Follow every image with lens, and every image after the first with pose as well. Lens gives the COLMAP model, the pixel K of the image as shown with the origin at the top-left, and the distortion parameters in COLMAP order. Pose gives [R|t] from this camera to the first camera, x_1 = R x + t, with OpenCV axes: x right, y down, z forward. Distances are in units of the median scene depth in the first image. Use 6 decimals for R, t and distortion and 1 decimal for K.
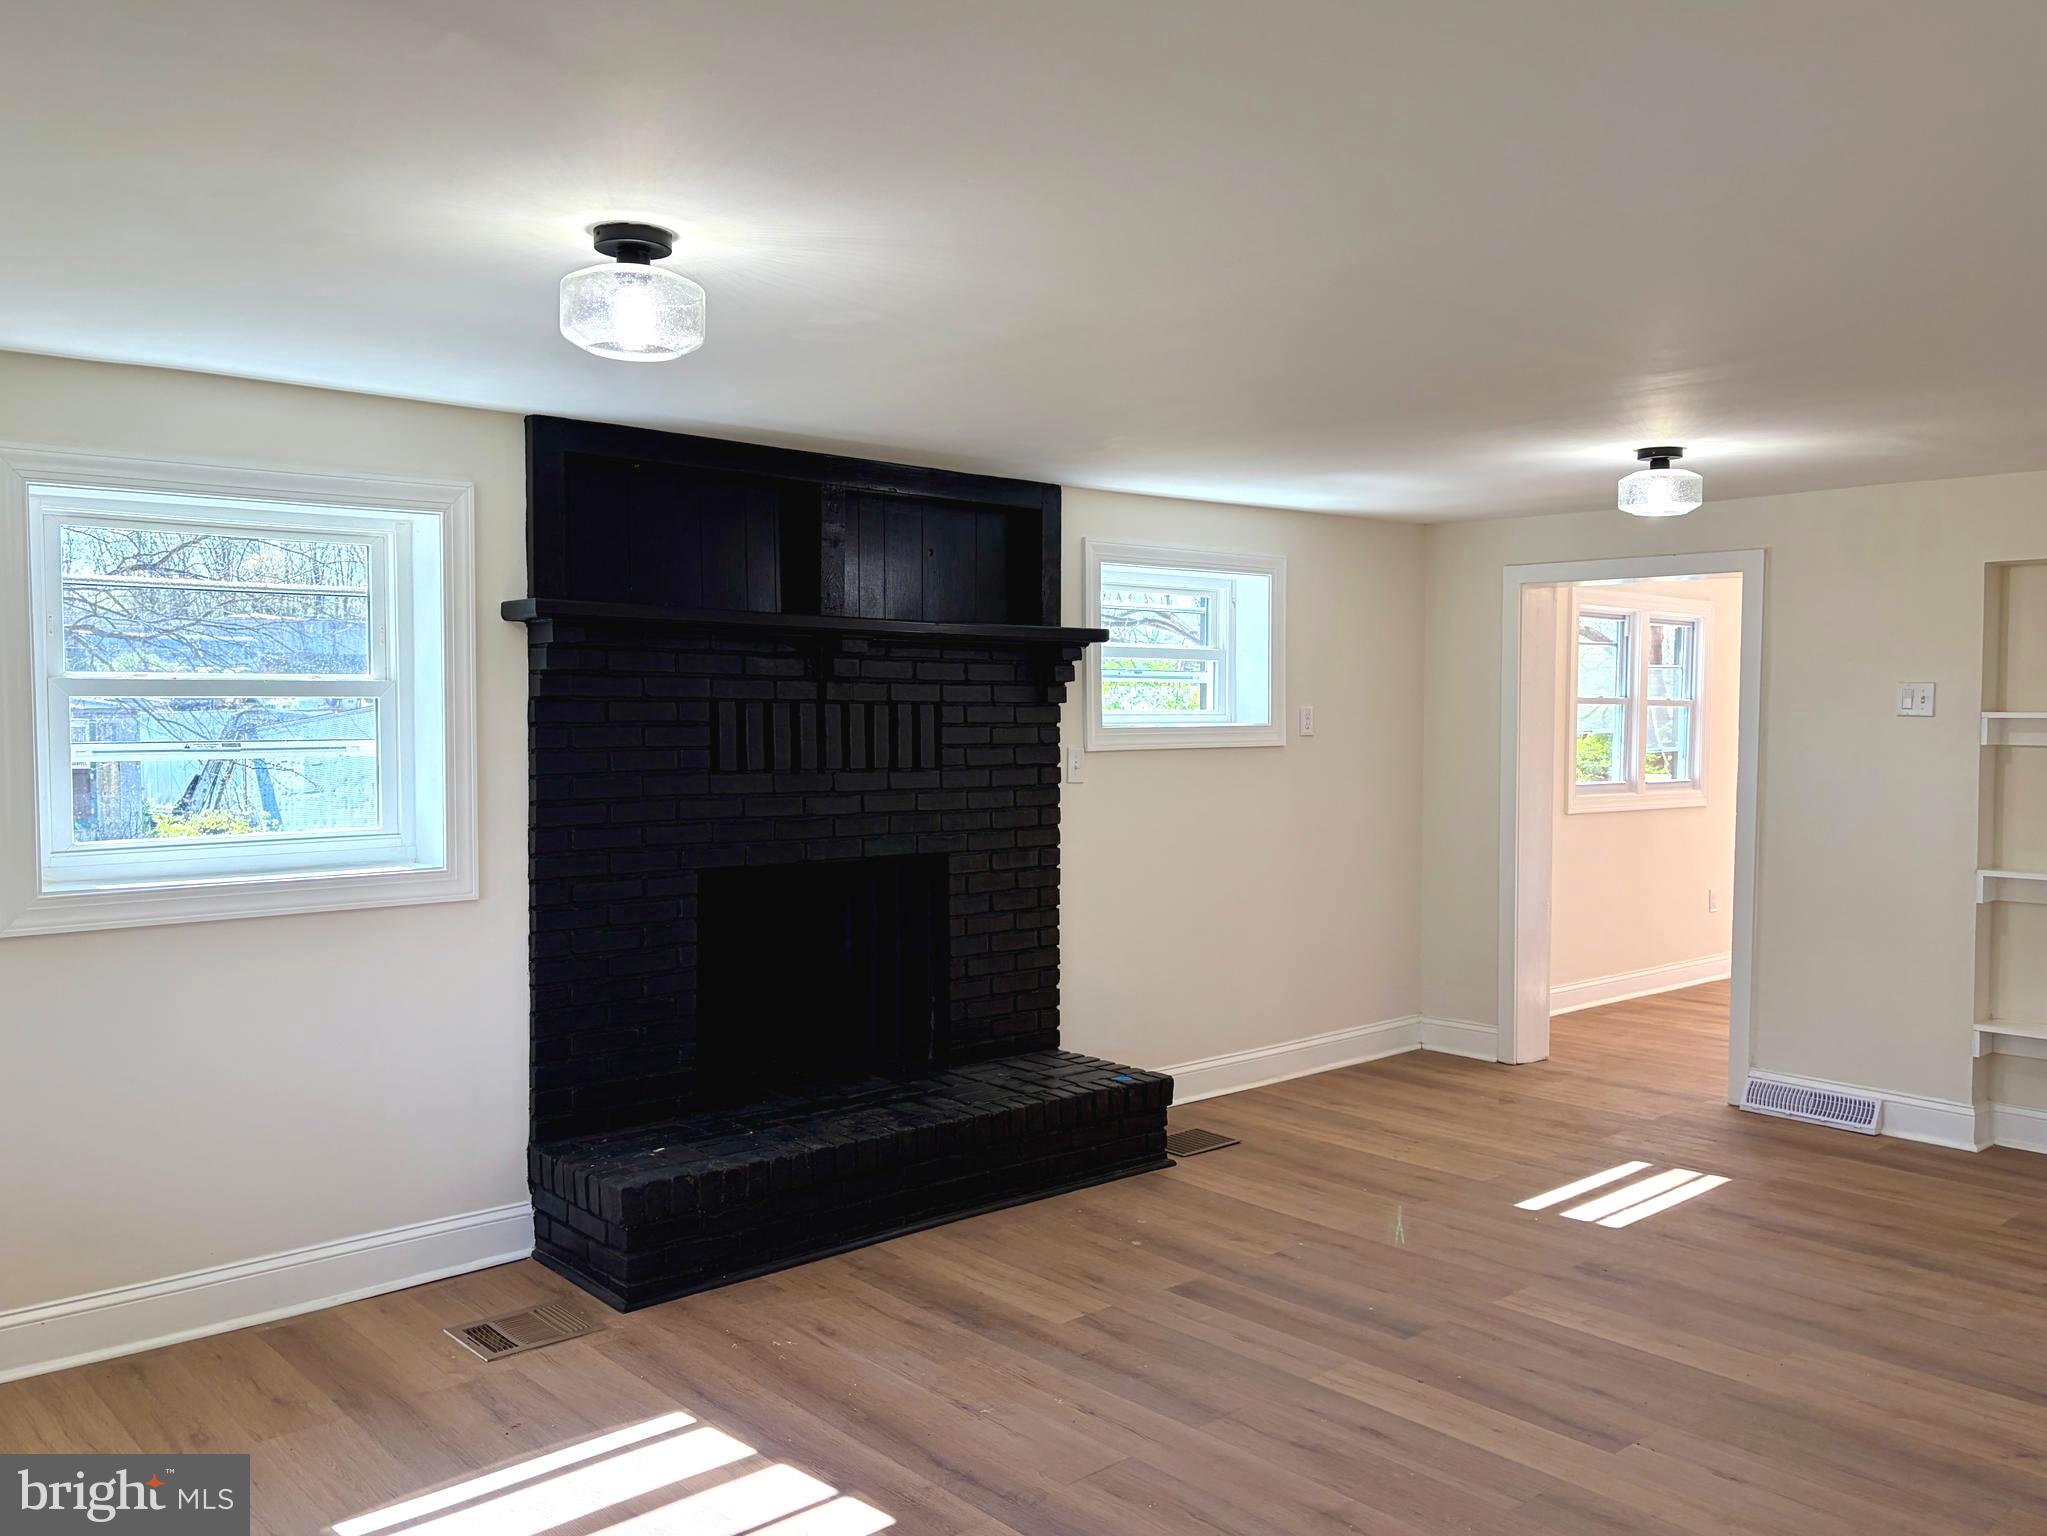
lens RADIAL K [[1671.2, 0, 1020.3], [0, 1671.2, 711.8], [0, 0, 1]] dist [0.036089, -0.004076]
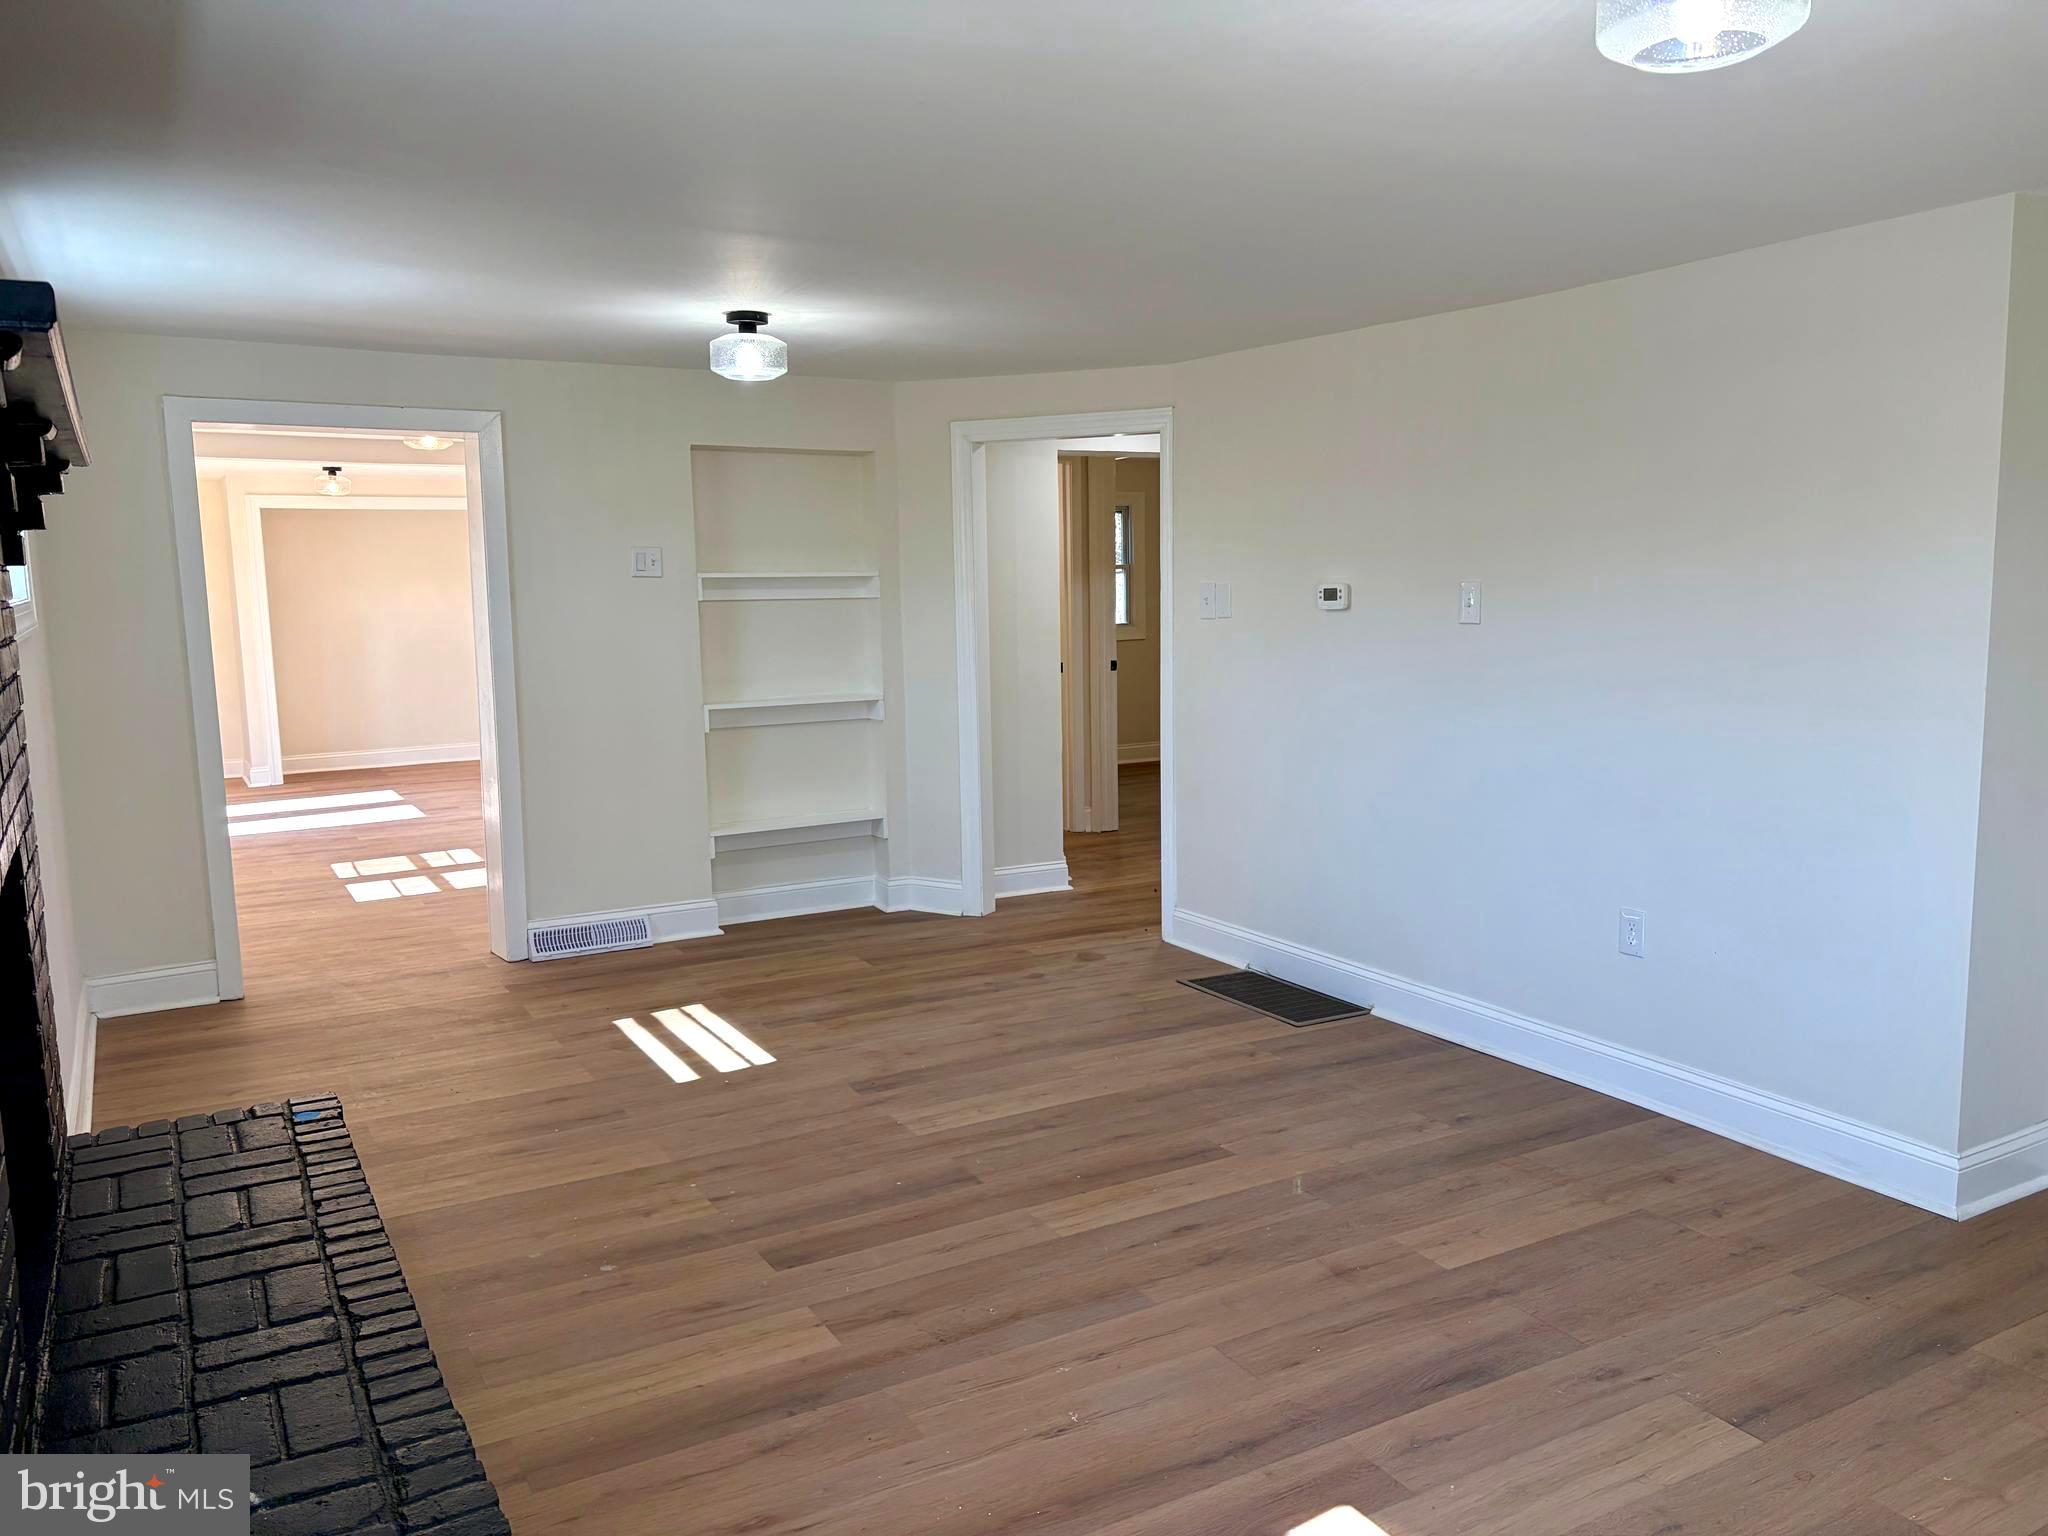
lens RADIAL K [[1542.9, 0, 1020.3], [0, 1542.9, 782.7], [0, 0, 1]] dist [0.065164, -0.089768]
pose [[0.210477, -0.142782, 0.967116, -0.539930], [0.021811, 0.989716, 0.141371, -0.003380], [-0.977355, -0.008661, 0.211427, 0.644729]]
